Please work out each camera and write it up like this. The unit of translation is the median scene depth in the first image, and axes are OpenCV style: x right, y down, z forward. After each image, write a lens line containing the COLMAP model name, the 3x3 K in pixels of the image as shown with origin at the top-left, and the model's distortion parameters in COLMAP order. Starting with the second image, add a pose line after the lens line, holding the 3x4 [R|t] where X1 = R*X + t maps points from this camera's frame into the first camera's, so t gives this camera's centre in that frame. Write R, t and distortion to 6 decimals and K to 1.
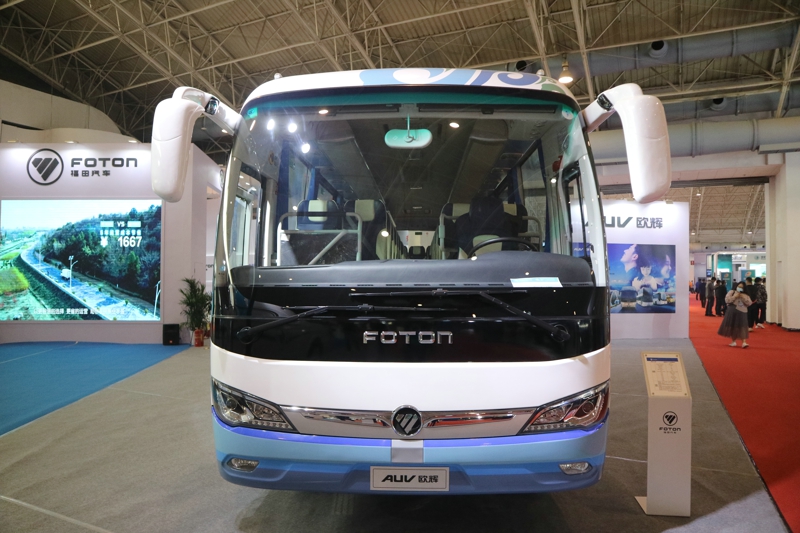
lens RADIAL K [[551.0, 0, 403.4], [0, 551.0, 268.9], [0, 0, 1]] dist [-0.123420, 0.071420]
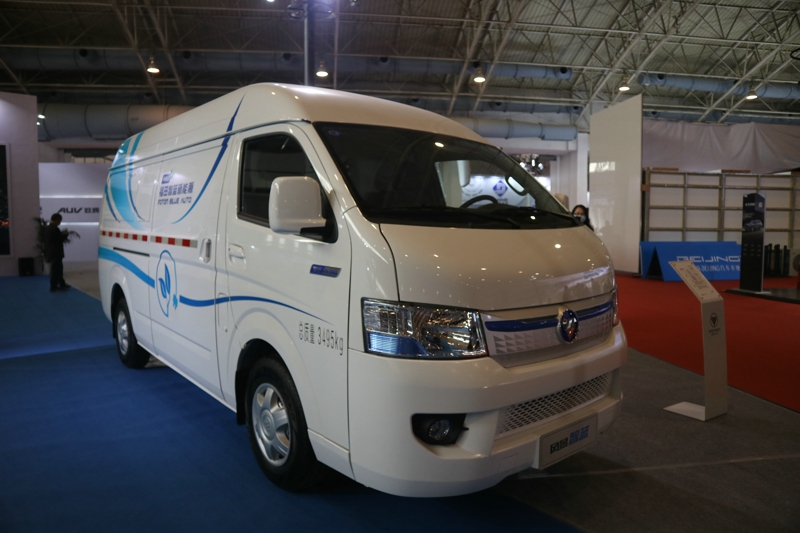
lens RADIAL K [[551.0, 0, 403.4], [0, 551.0, 268.9], [0, 0, 1]] dist [-0.123420, 0.071420]
pose [[0.831339, -0.041917, 0.554183, -1.358063], [-0.010786, 0.995747, 0.091496, 0.055875], [-0.555662, -0.082041, 0.827351, -1.280280]]
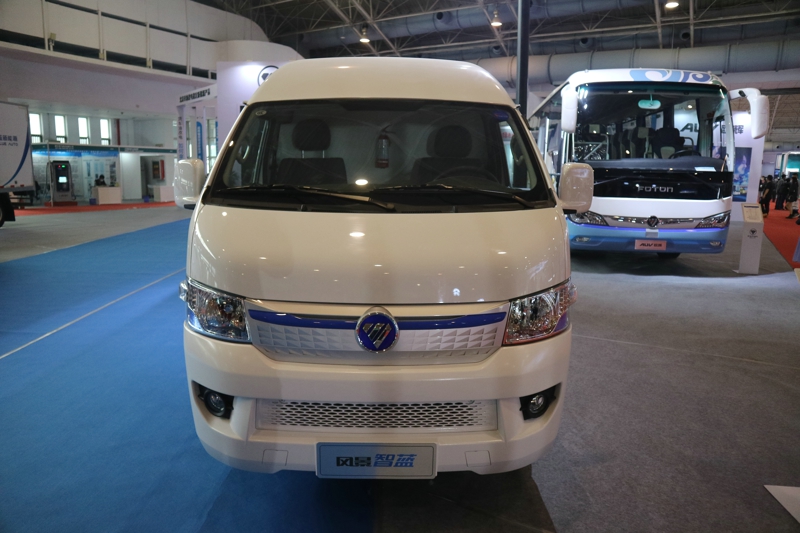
lens RADIAL K [[551.0, 0, 403.4], [0, 551.0, 268.9], [0, 0, 1]] dist [-0.123420, 0.071420]
pose [[0.995933, 0.028224, -0.085563, -0.794836], [-0.011054, 0.980770, 0.194853, 0.011950], [0.089417, -0.193115, 0.977093, -1.380737]]
